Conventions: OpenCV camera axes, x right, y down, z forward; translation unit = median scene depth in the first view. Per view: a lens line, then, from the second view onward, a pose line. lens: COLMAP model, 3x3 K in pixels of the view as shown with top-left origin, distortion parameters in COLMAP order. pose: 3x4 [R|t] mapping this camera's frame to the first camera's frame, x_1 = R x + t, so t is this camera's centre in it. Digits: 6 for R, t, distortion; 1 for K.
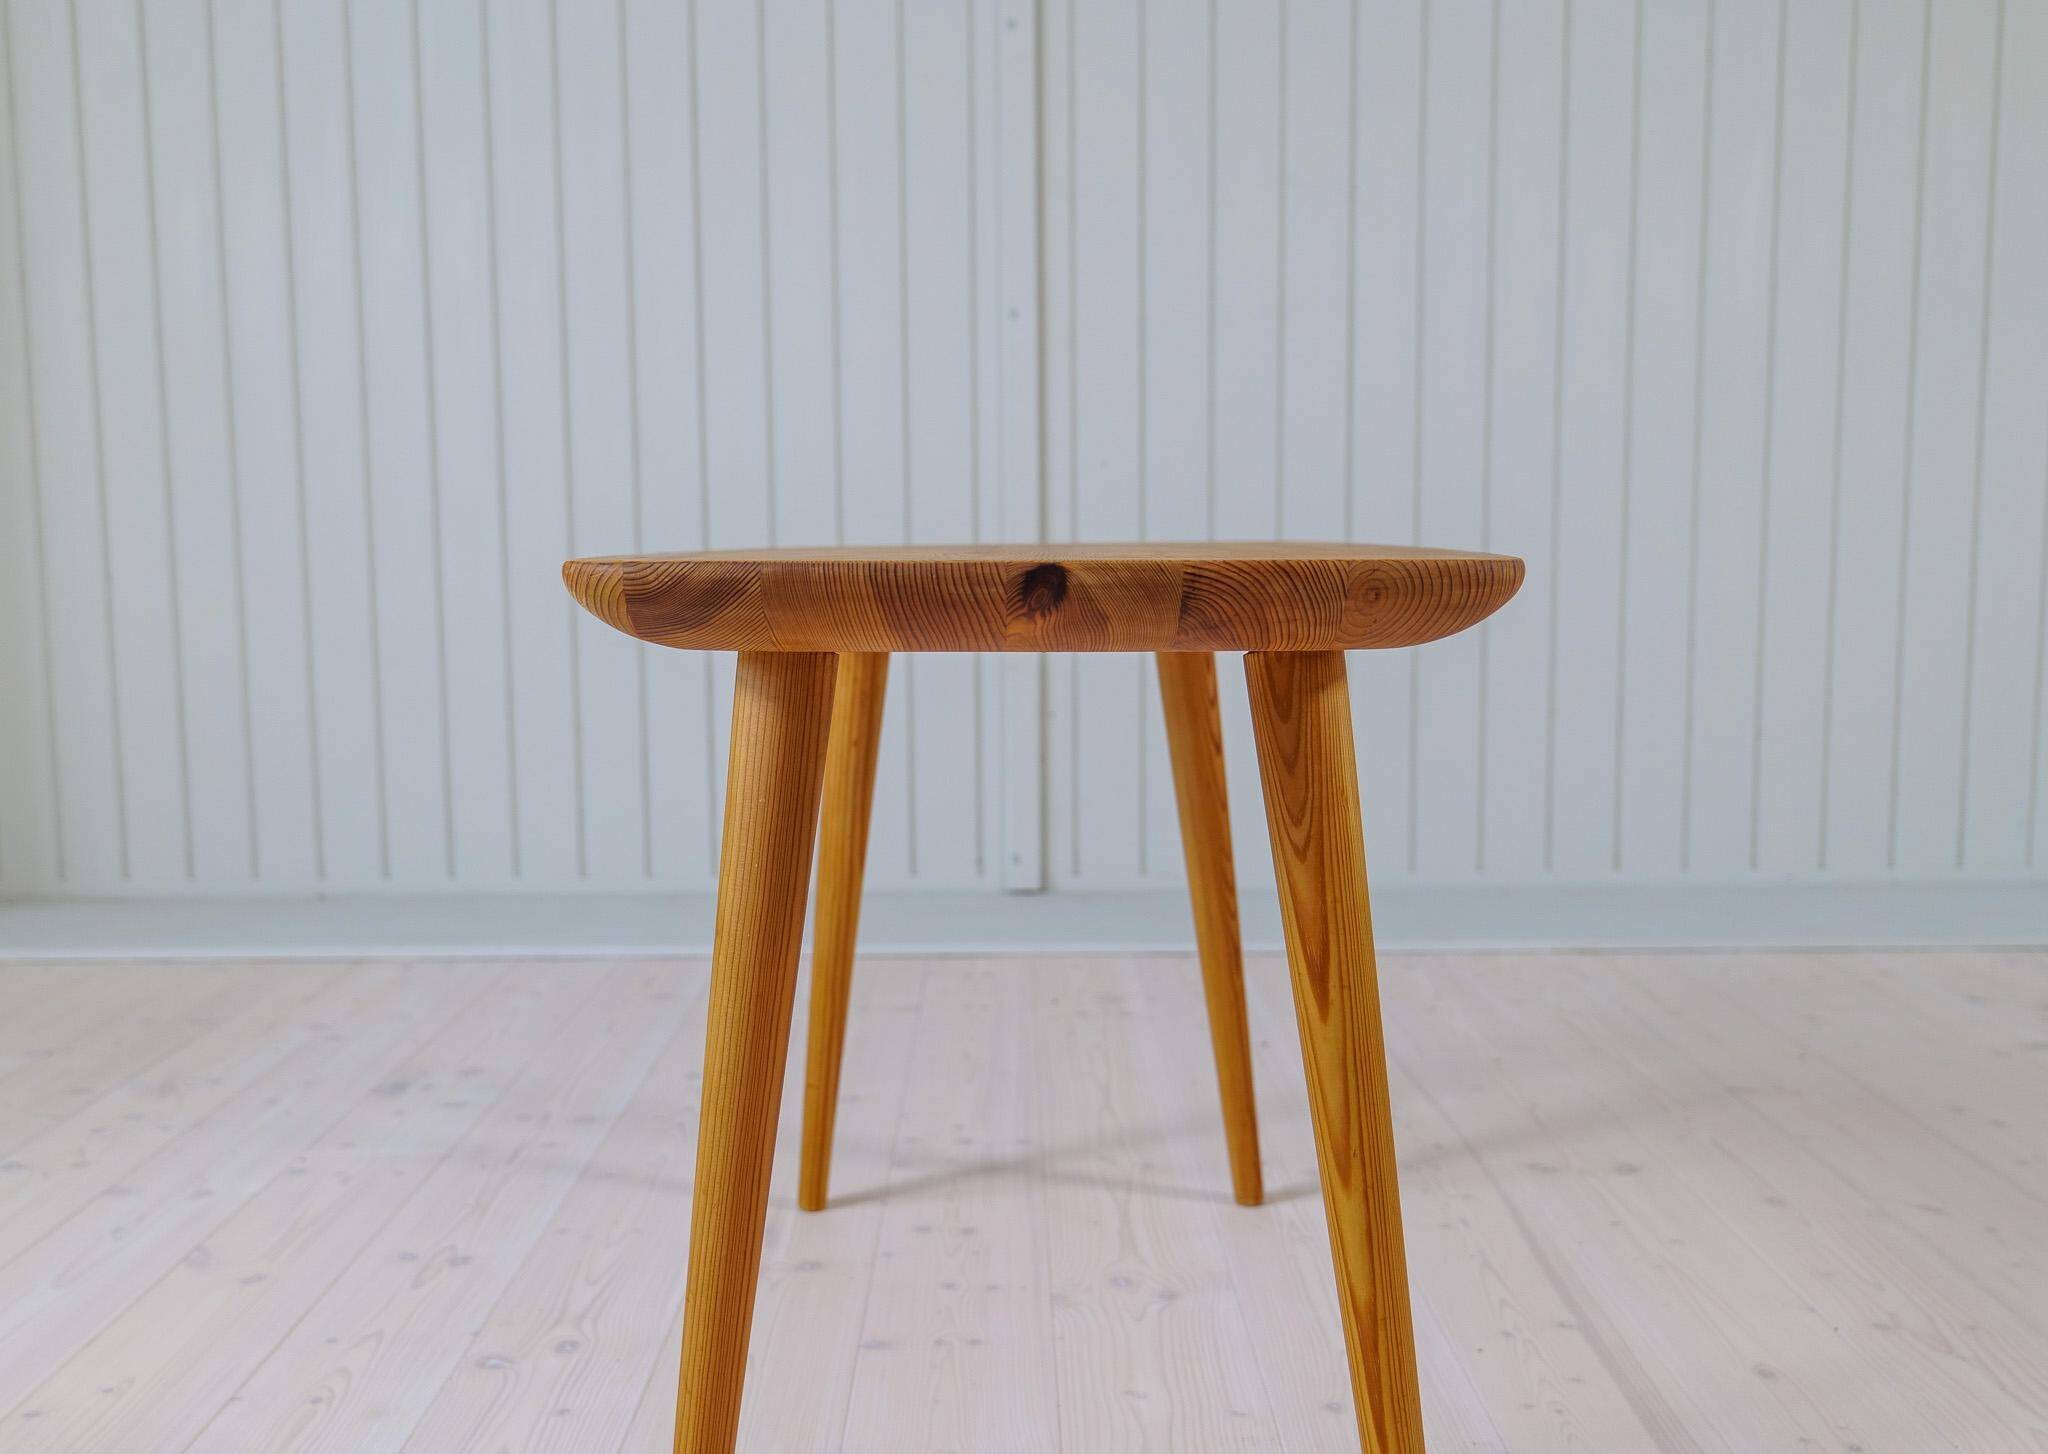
lens RADIAL K [[1896.8, 0, 945.6], [0, 1896.8, 725.7], [0, 0, 1]] dist [-0.006134, 0.009512]
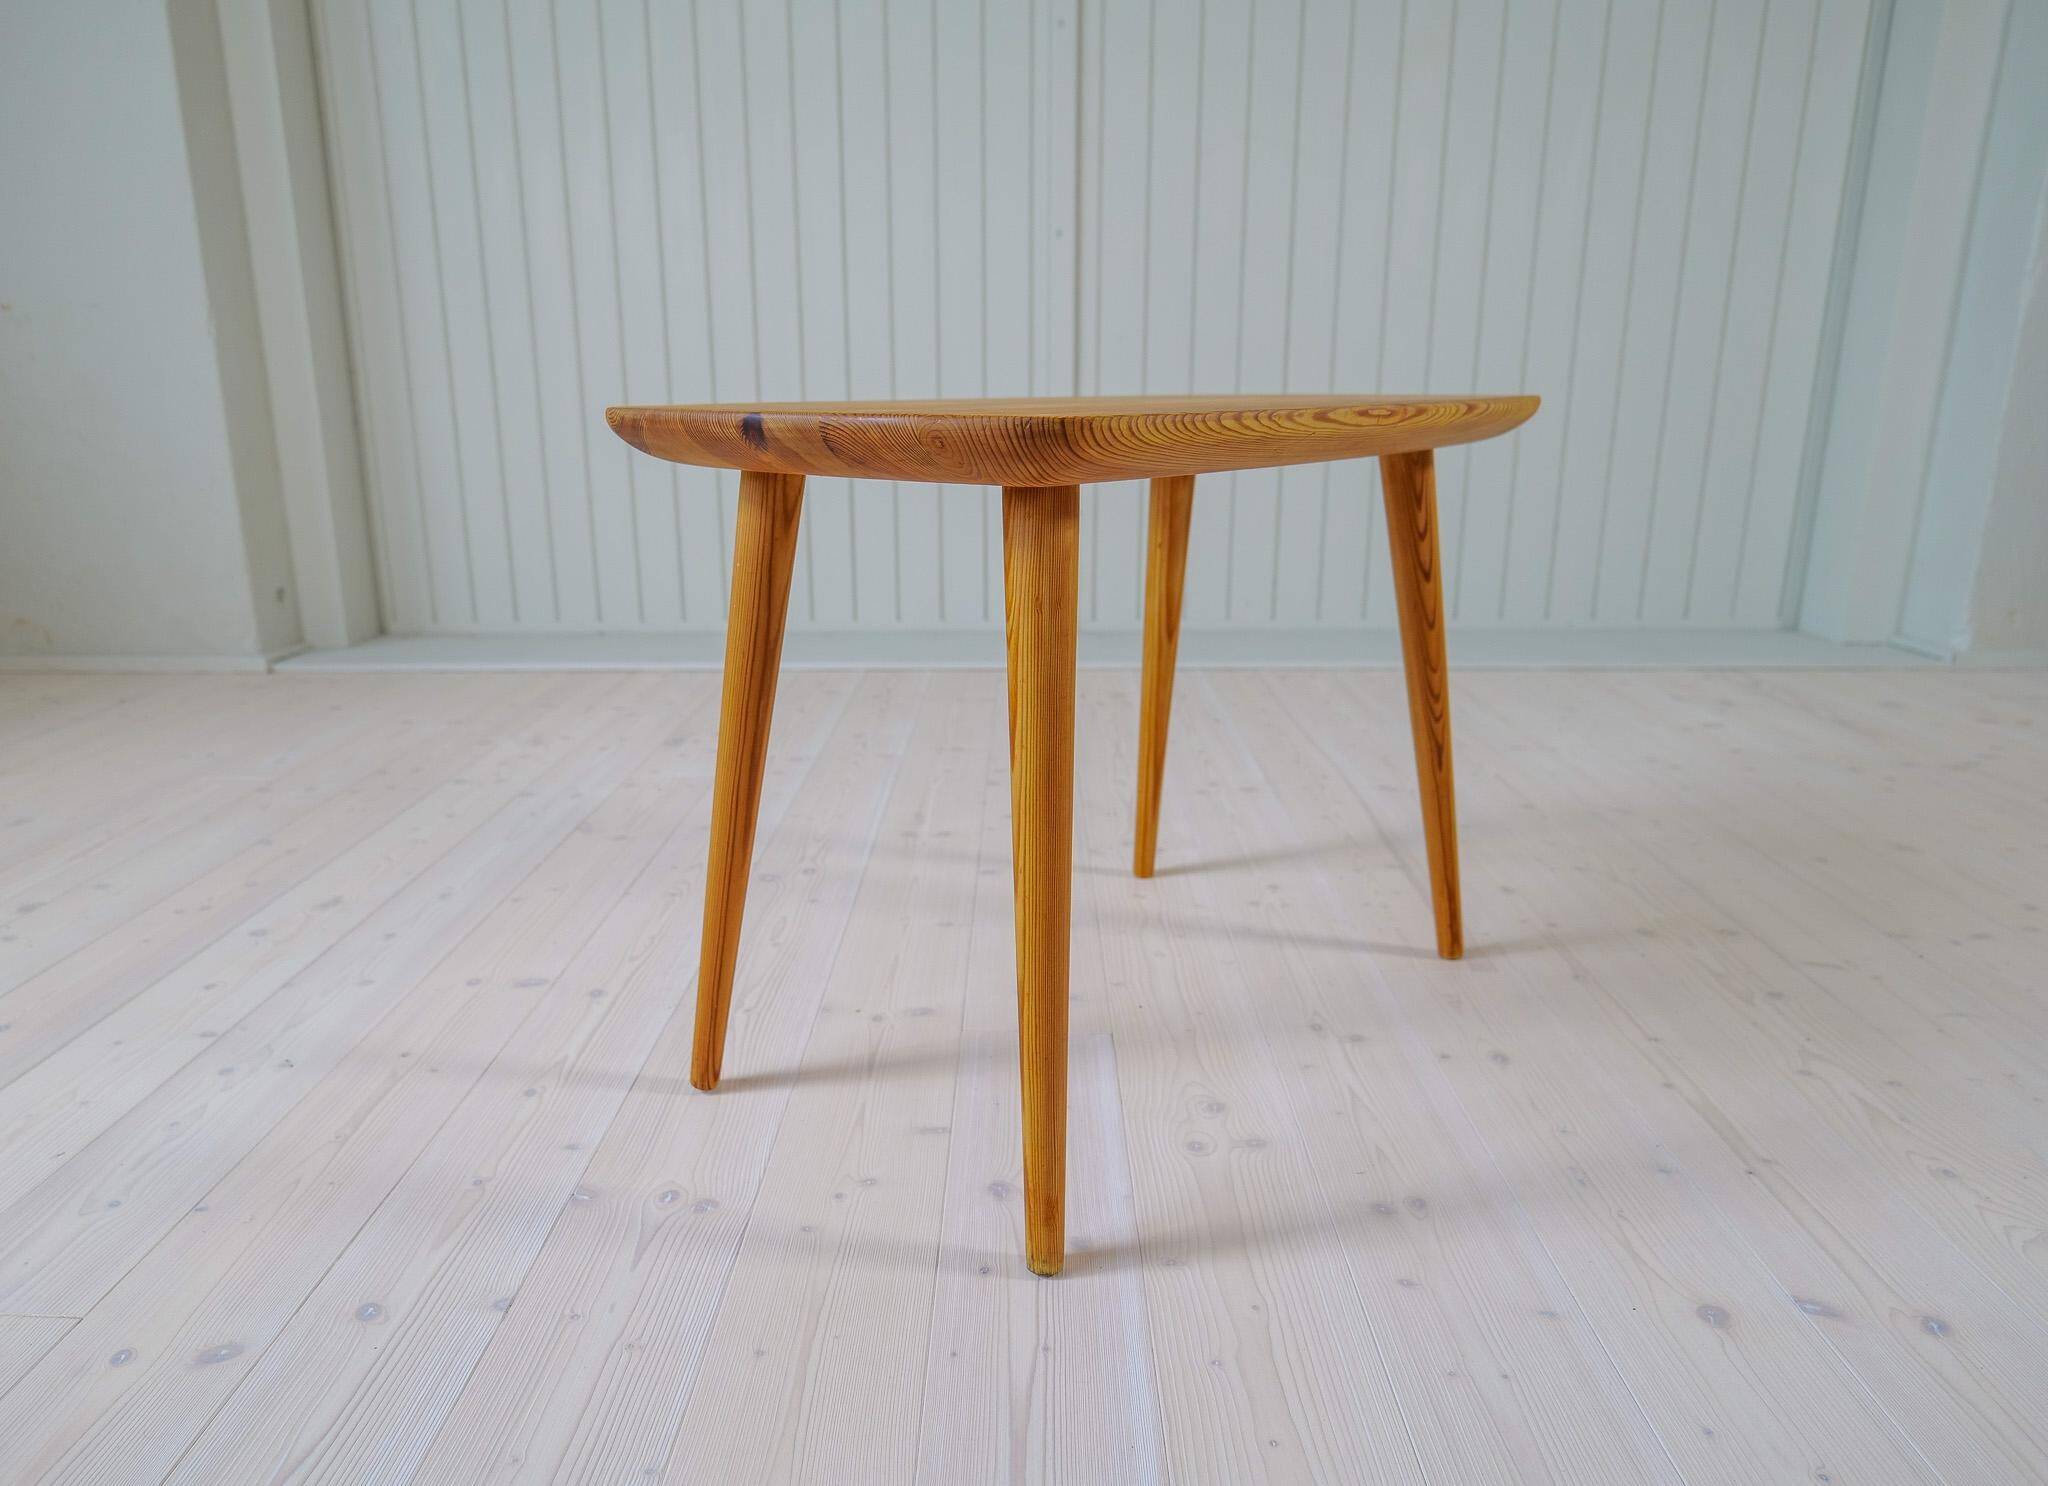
lens RADIAL K [[1383.2, 0, 908.9], [0, 1383.2, 762.2], [0, 0, 1]] dist [-0.038923, 0.019306]
pose [[0.998751, 0.008447, -0.049249, -0.039430], [-0.000342, 0.986740, 0.162306, 0.019491], [0.049967, -0.162086, 0.985511, -0.189632]]
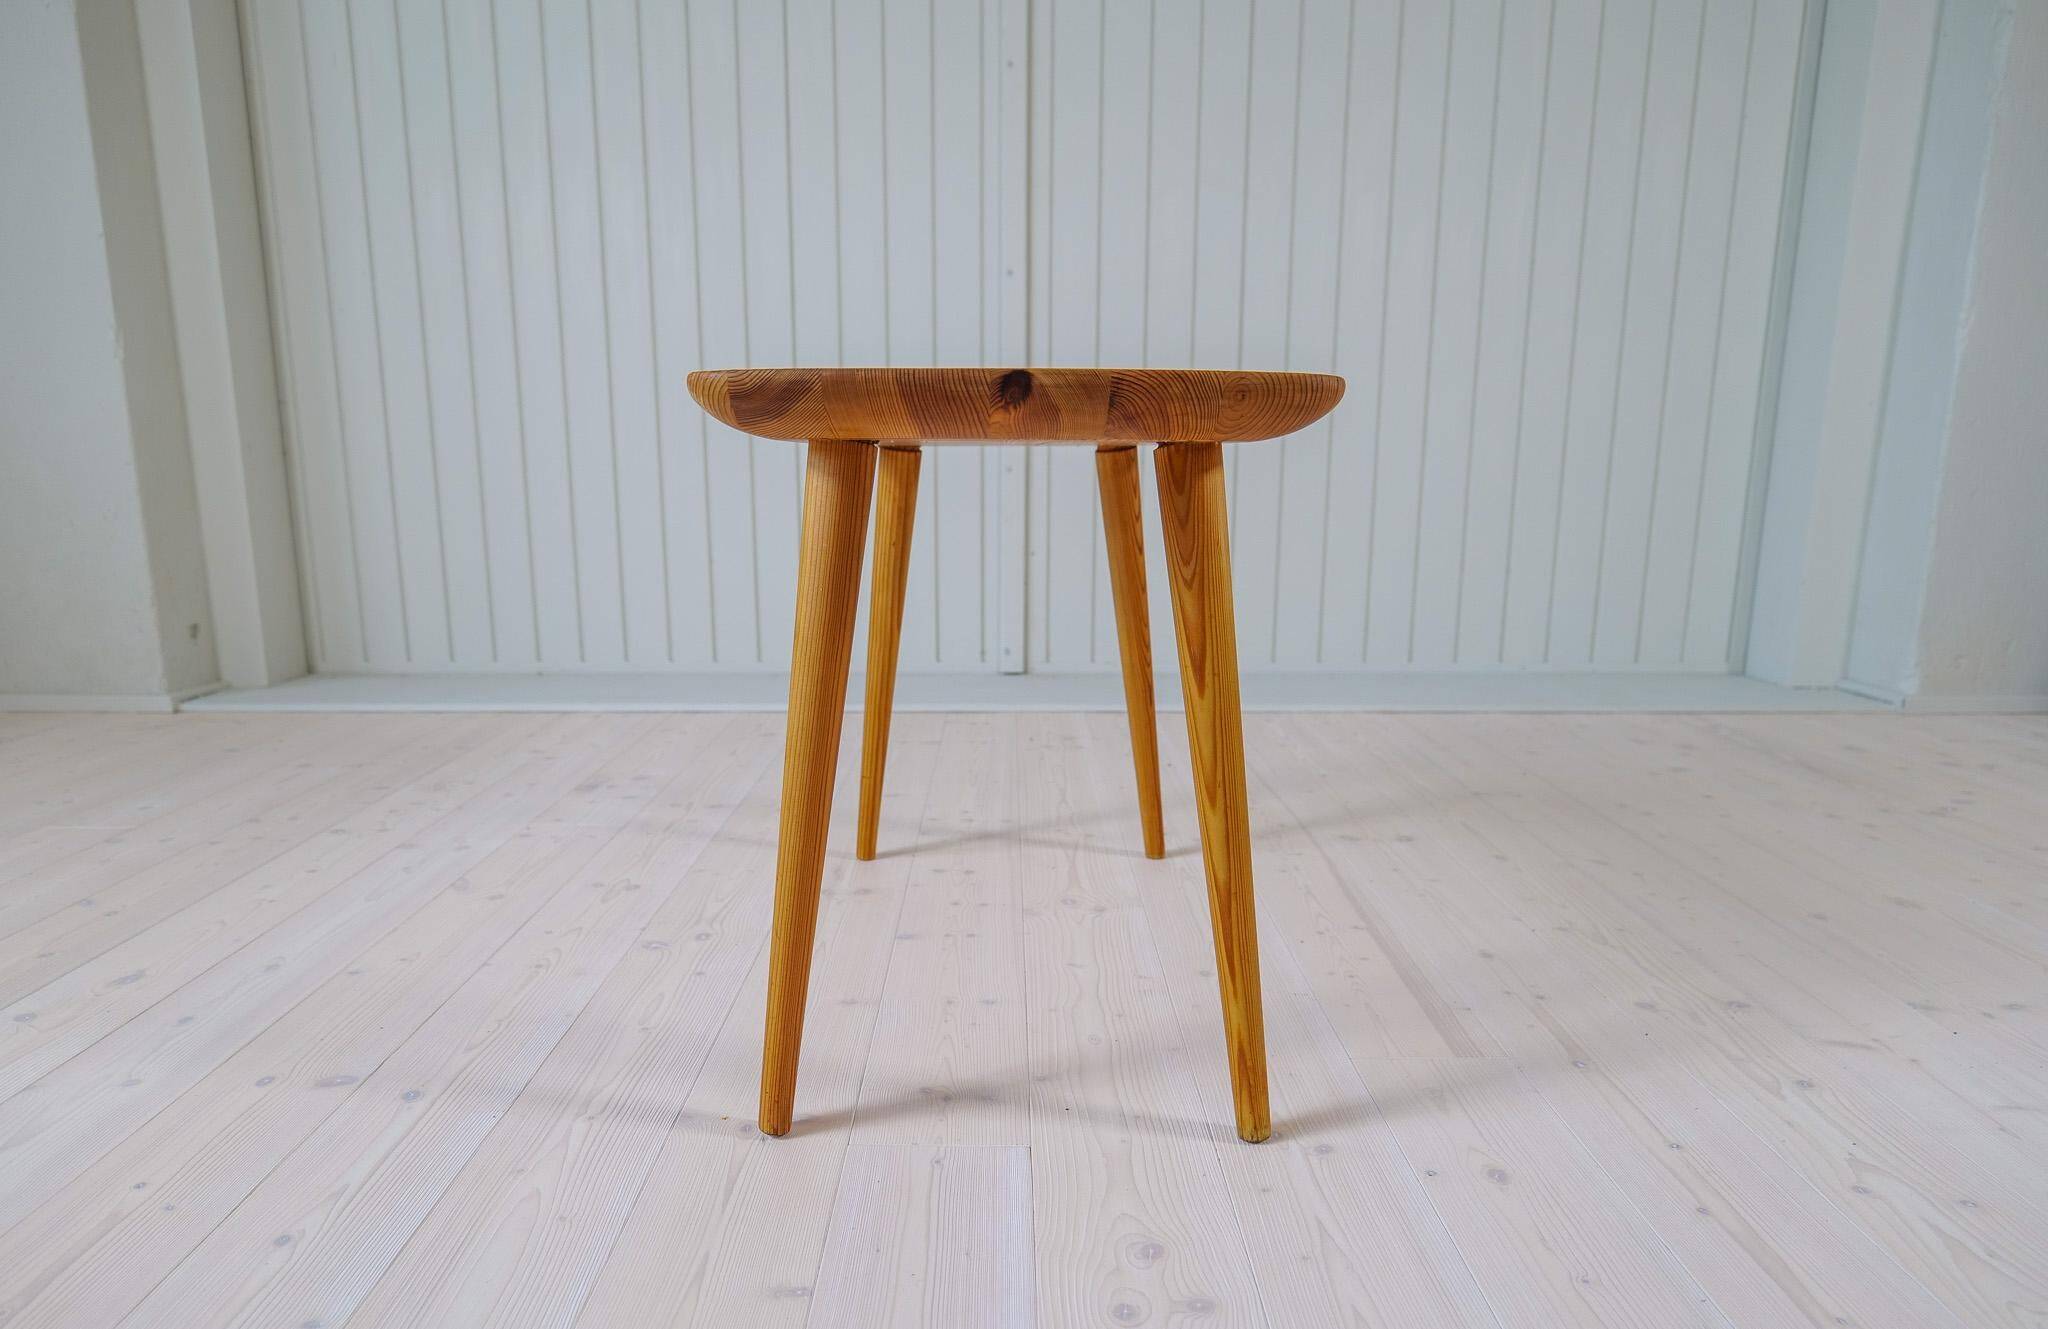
lens RADIAL K [[1279.5, 0, 973.0], [0, 1279.5, 729.5], [0, 0, 1]] dist [-0.028520, 0.007607]
pose [[0.999949, 0.007953, 0.006262, 0.007677], [-0.008566, 0.994448, 0.104876, 0.044280], [-0.005393, -0.104924, 0.994466, -0.002411]]
